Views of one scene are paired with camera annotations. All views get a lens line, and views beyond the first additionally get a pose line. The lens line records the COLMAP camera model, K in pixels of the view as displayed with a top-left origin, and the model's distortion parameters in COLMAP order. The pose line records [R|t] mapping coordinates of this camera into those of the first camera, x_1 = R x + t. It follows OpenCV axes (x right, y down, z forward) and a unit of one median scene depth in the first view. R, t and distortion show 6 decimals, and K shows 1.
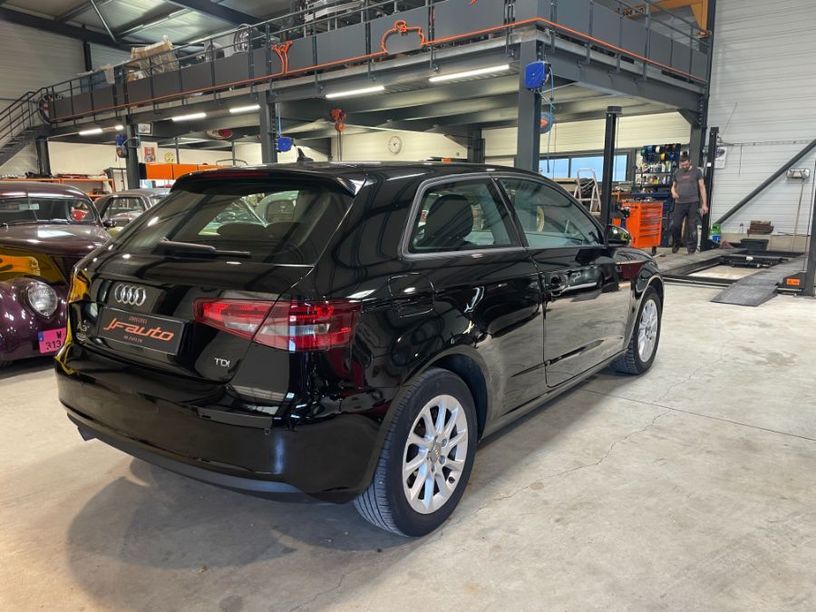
lens RADIAL K [[618.7, 0, 399.7], [0, 618.7, 310.0], [0, 0, 1]] dist [0.093589, -0.127035]
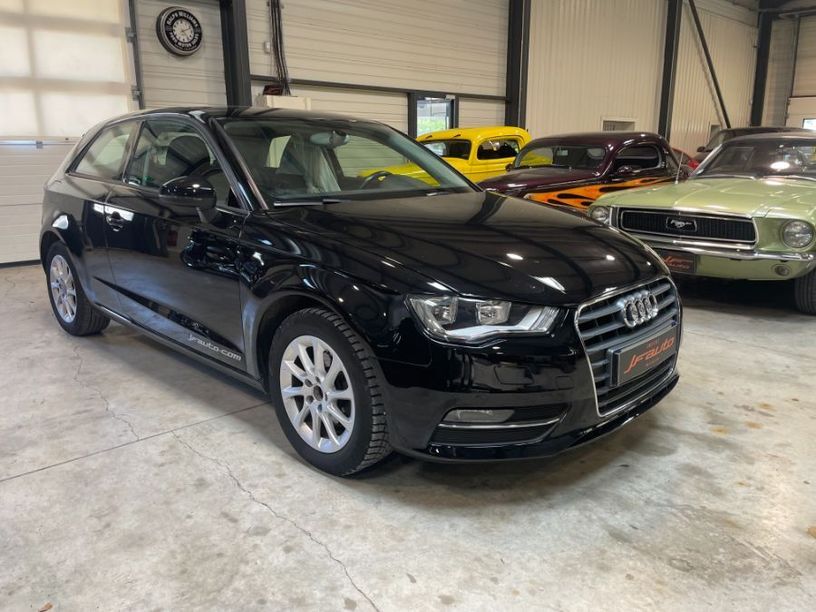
lens RADIAL K [[618.7, 0, 408.8], [0, 618.7, 299.4], [0, 0, 1]] dist [0.093589, -0.127035]
pose [[-0.111823, 0.236335, -0.965216, 0.954449], [-0.181213, 0.950171, 0.253646, -0.207626], [0.977066, 0.203273, -0.063424, 1.192346]]
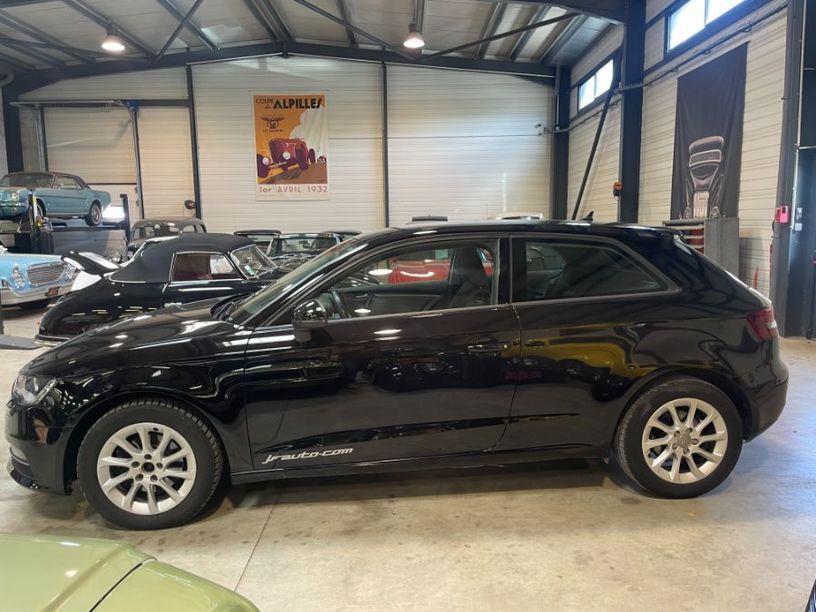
lens RADIAL K [[618.7, 0, 407.6], [0, 618.7, 304.7], [0, 0, 1]] dist [0.093589, -0.127035]
pose [[-0.672052, -0.075238, 0.736672, -0.634848], [0.160559, 0.956354, 0.244149, -0.320948], [-0.722888, 0.282360, -0.630639, 1.532666]]
